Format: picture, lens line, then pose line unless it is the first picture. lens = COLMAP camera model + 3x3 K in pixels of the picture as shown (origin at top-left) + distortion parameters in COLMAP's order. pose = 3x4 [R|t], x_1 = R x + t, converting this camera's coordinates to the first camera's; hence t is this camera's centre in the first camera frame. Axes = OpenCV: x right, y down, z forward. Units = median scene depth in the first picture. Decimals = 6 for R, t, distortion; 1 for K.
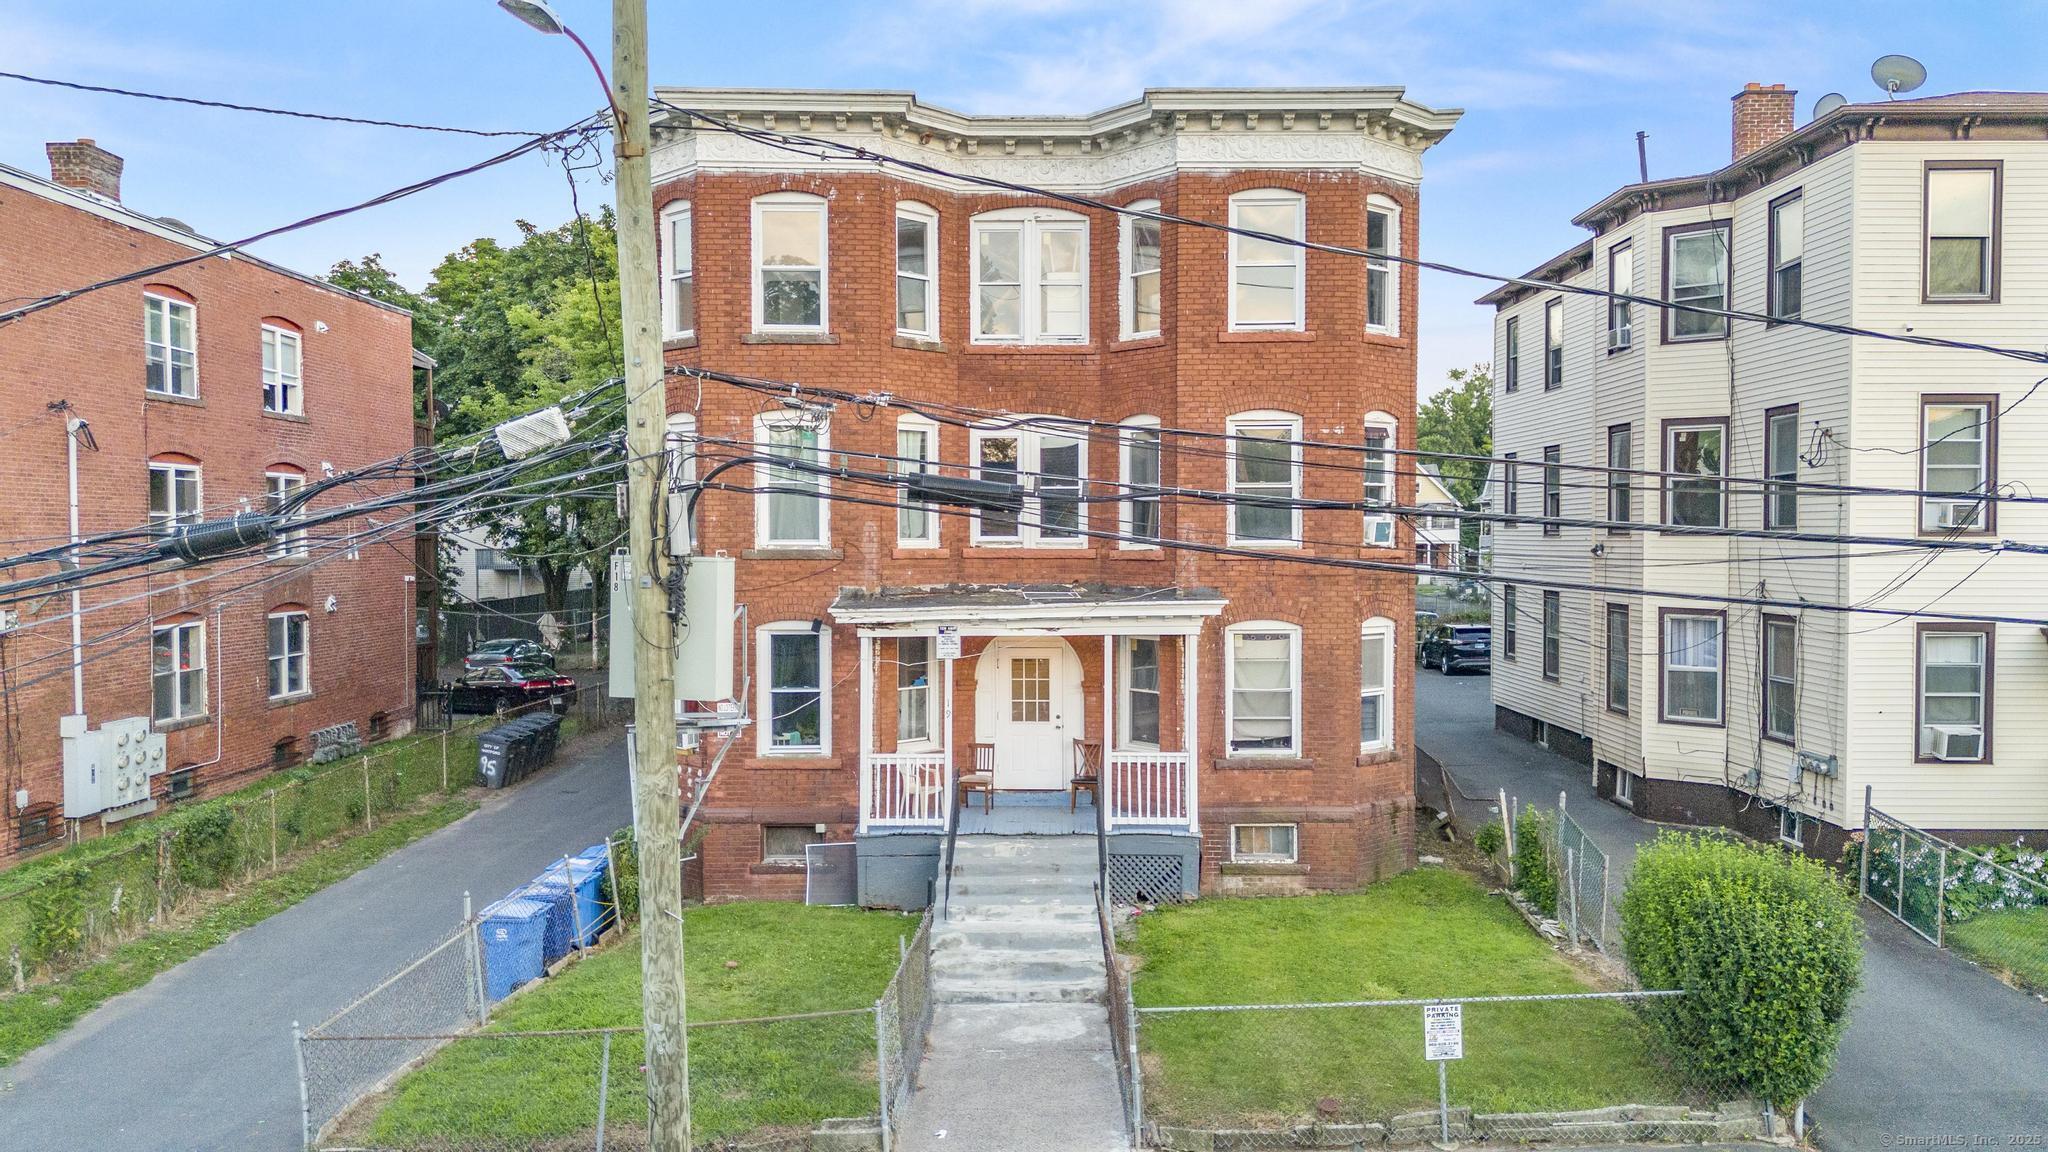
lens RADIAL K [[1509.2, 0, 1021.5], [0, 1509.2, 587.7], [0, 0, 1]] dist [0.063937, -0.053208]
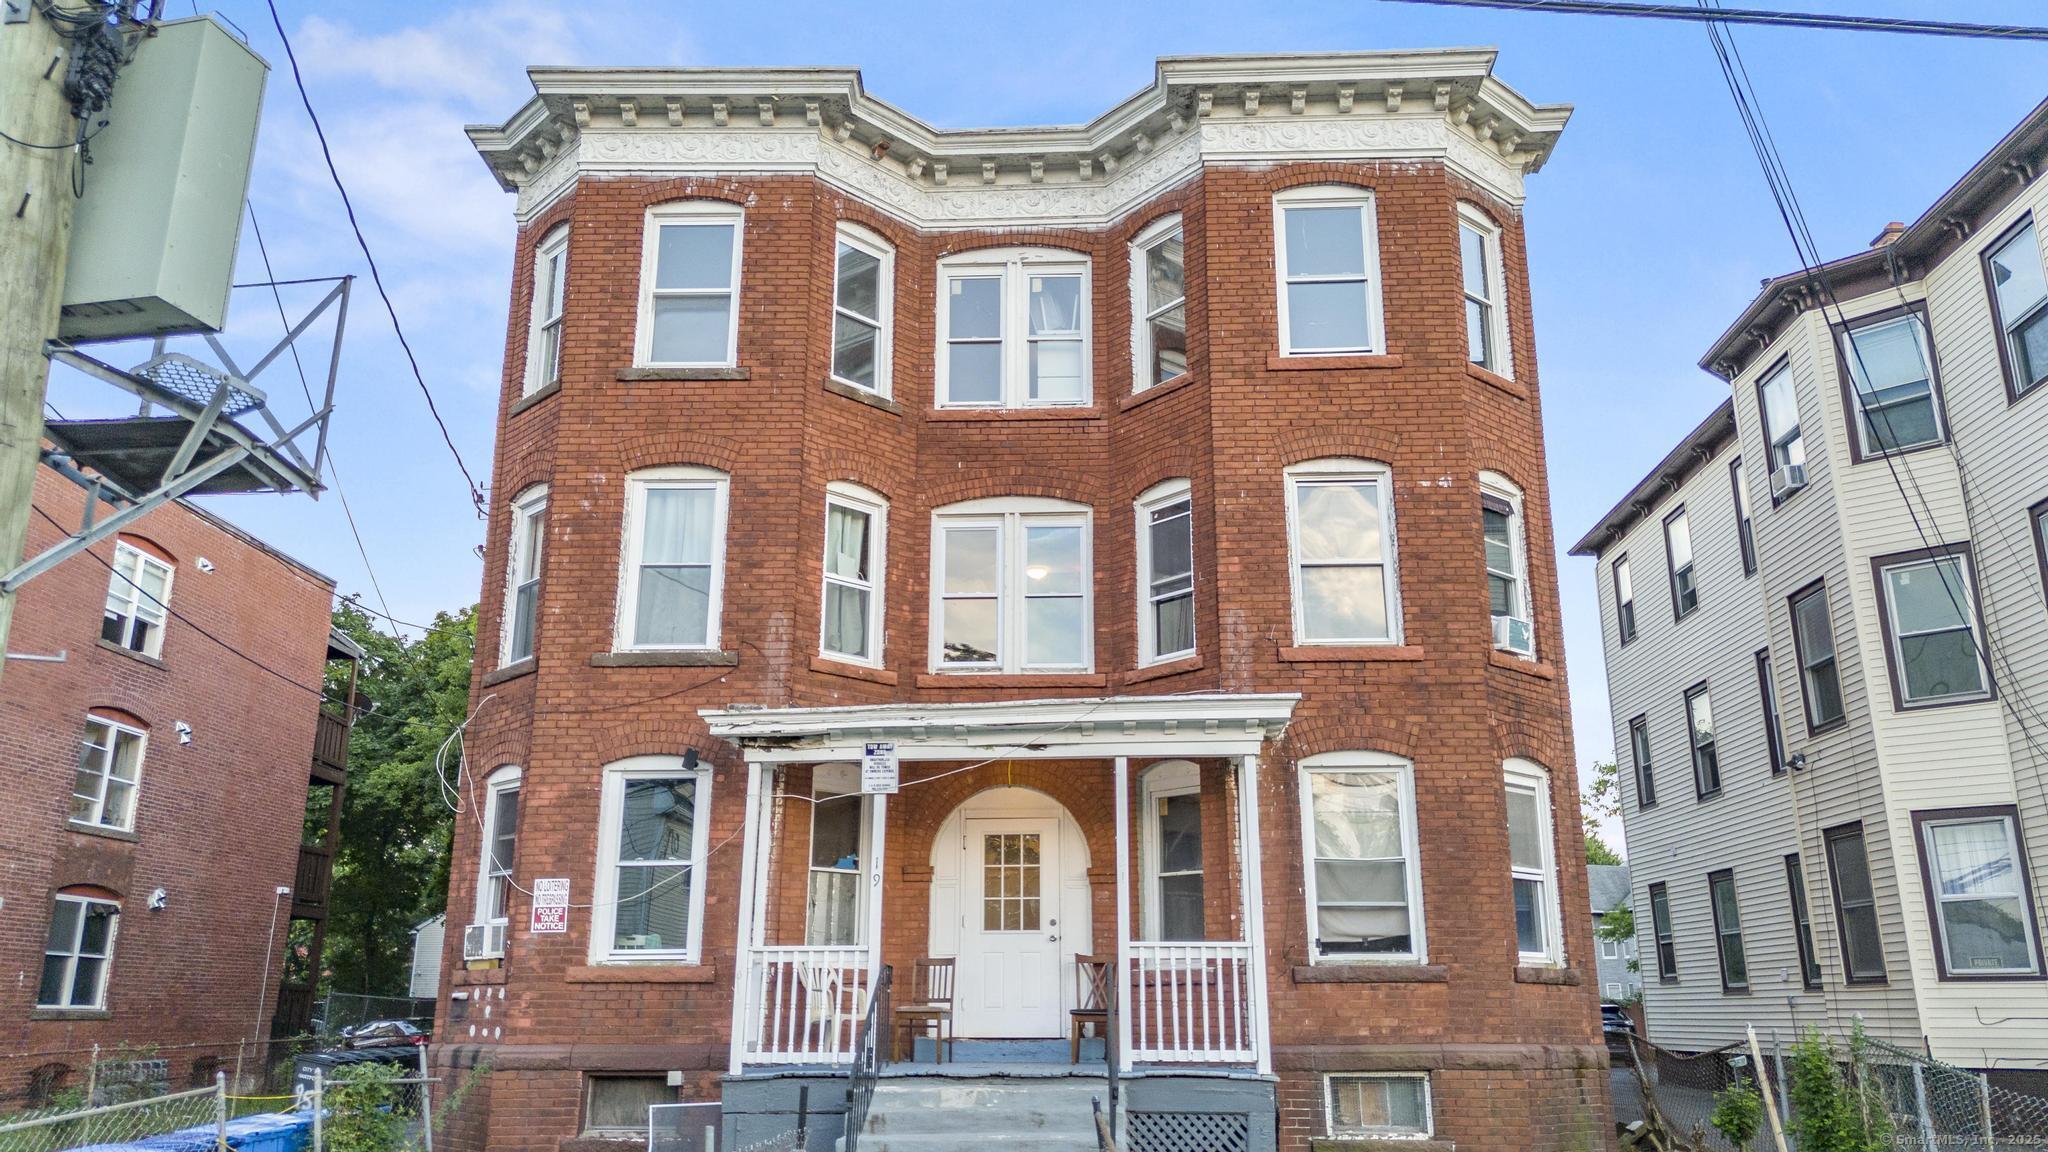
lens RADIAL K [[1509.2, 0, 1023.6], [0, 1509.2, 584.7], [0, 0, 1]] dist [0.063937, -0.053208]
pose [[0.999573, -0.004874, -0.028812, 0.032777], [-0.004188, 0.951917, -0.306328, 0.155423], [0.028920, 0.306318, 0.951490, 0.328540]]
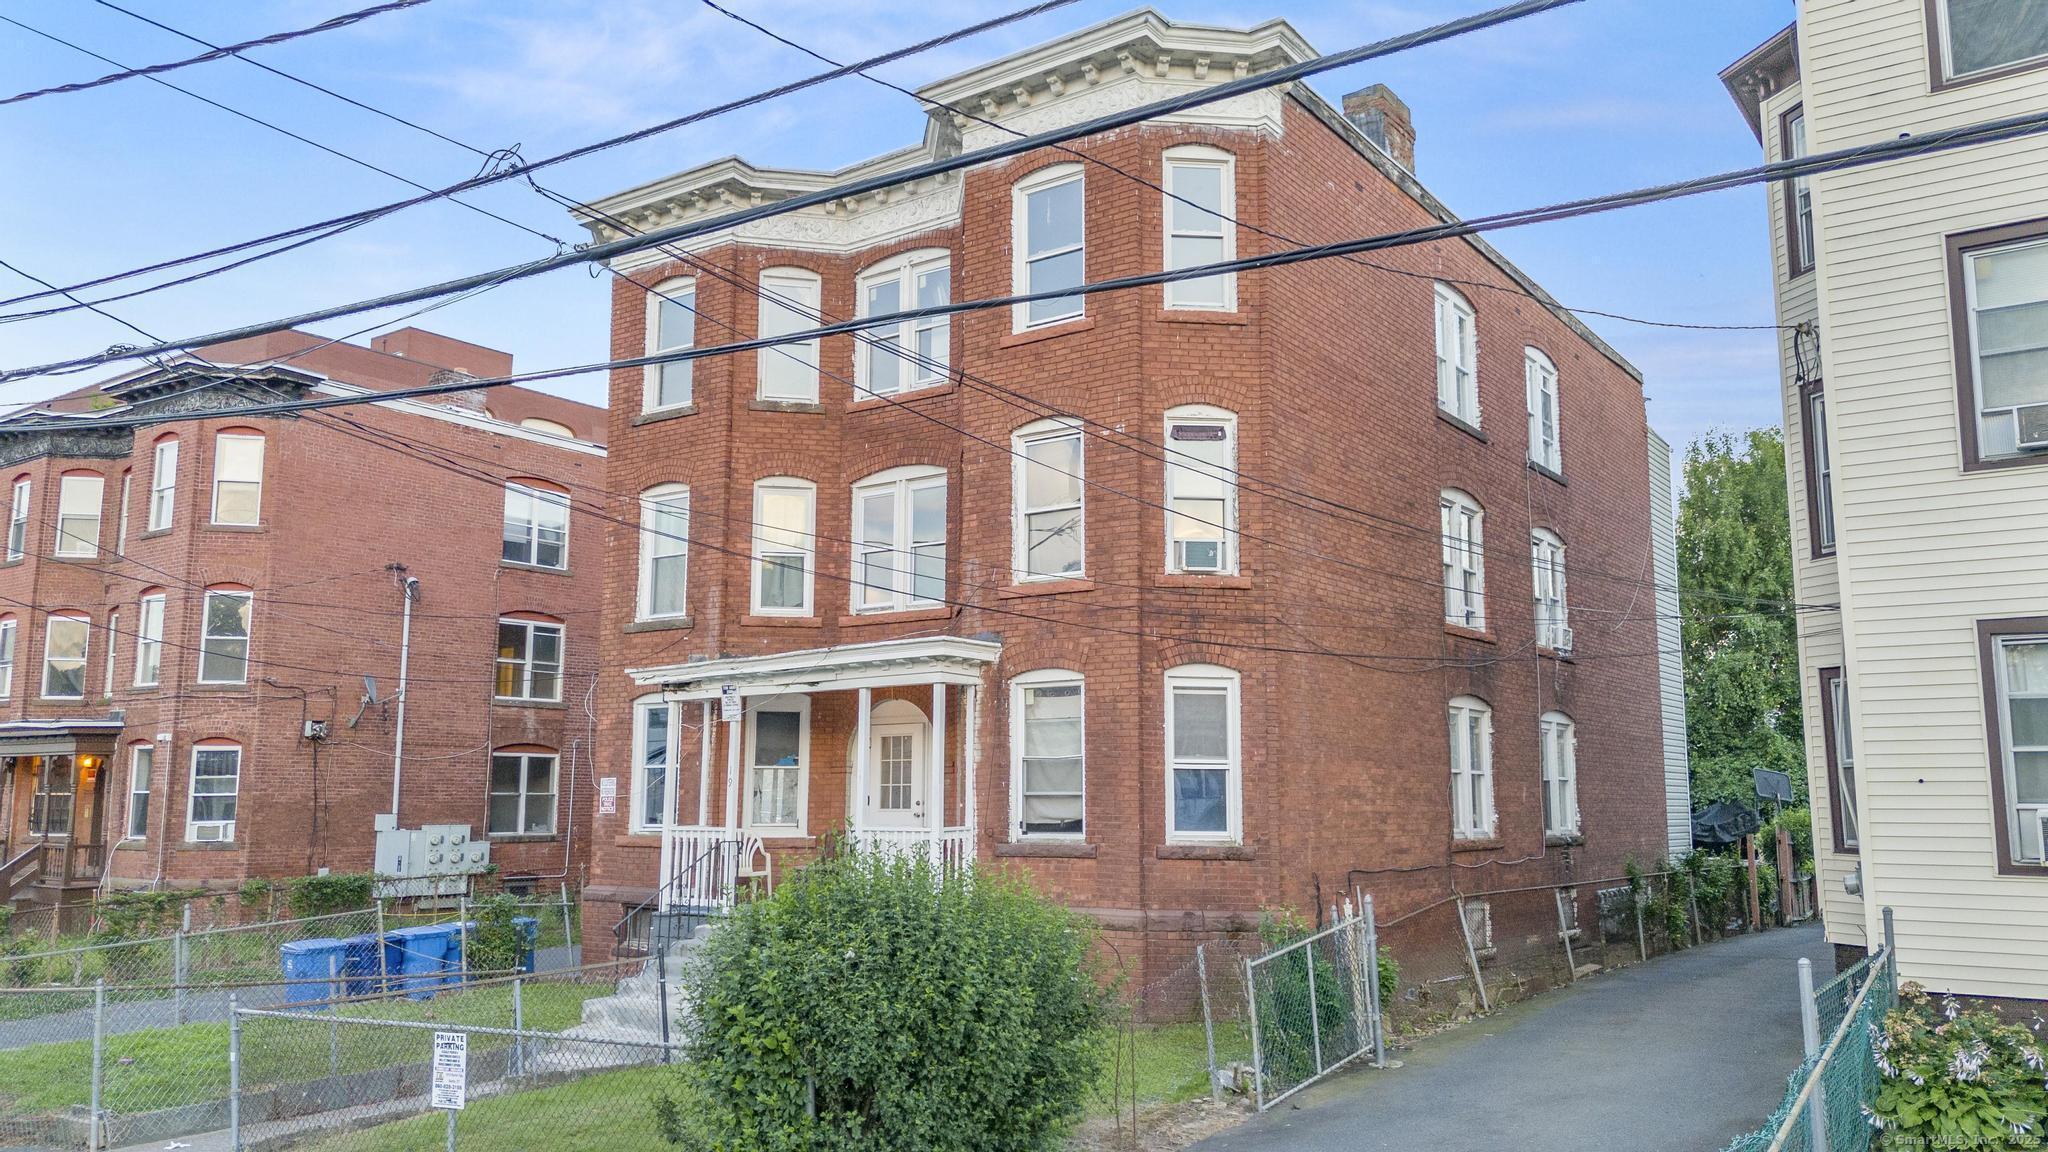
lens RADIAL K [[1509.2, 0, 1024.8], [0, 1509.2, 590.5], [0, 0, 1]] dist [0.063937, -0.053208]
pose [[0.816832, -0.074999, -0.571980, 0.607505], [-0.024590, 0.986085, -0.164414, 0.111220], [0.576352, 0.148363, 0.803621, 0.331406]]
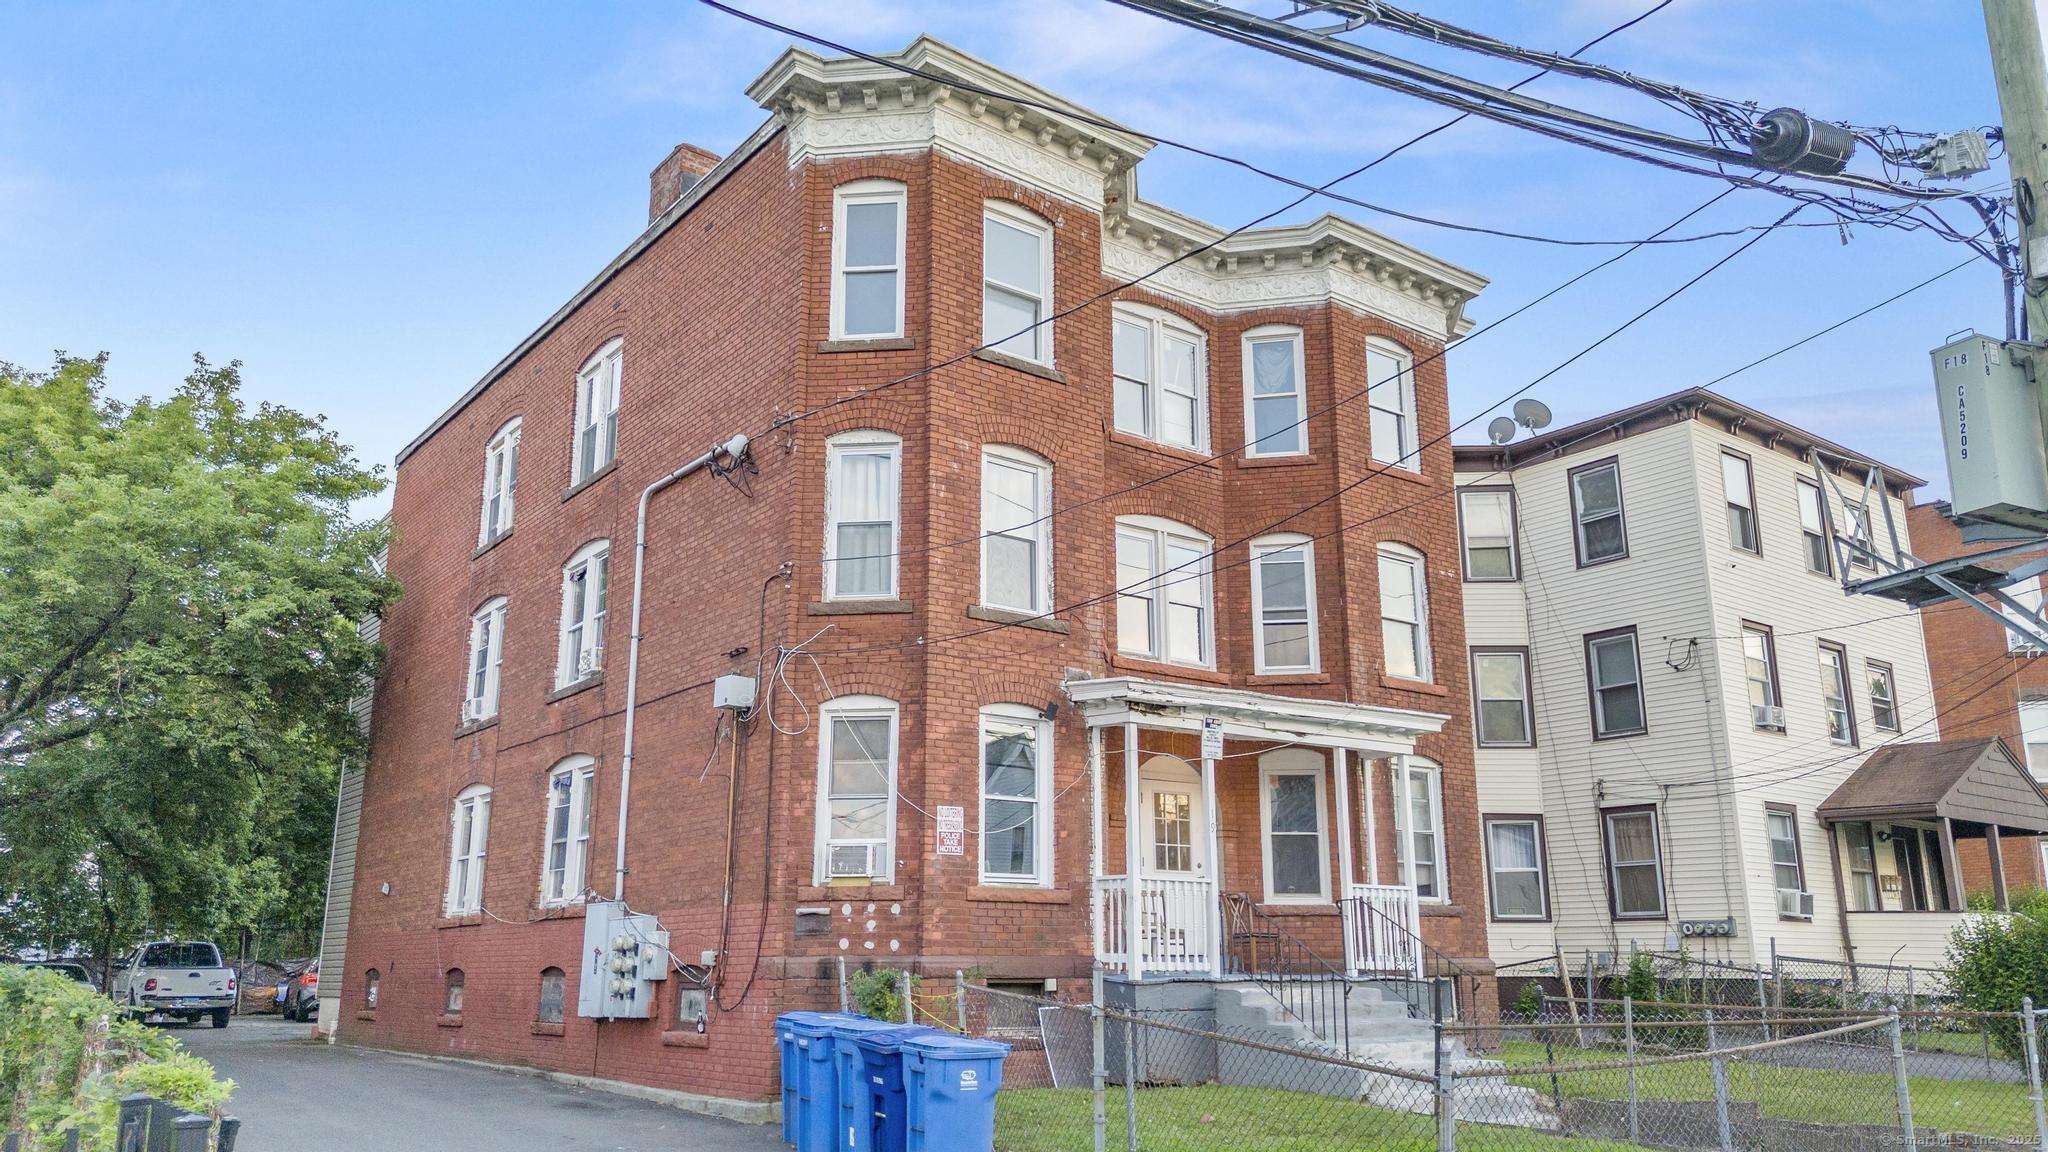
lens RADIAL K [[1509.2, 0, 1016.4], [0, 1509.2, 576.7], [0, 0, 1]] dist [0.063937, -0.053208]
pose [[0.791077, 0.154565, 0.591868, -0.611420], [0.018420, 0.961094, -0.275607, 0.169690], [-0.611440, 0.228928, 0.757452, 0.397610]]
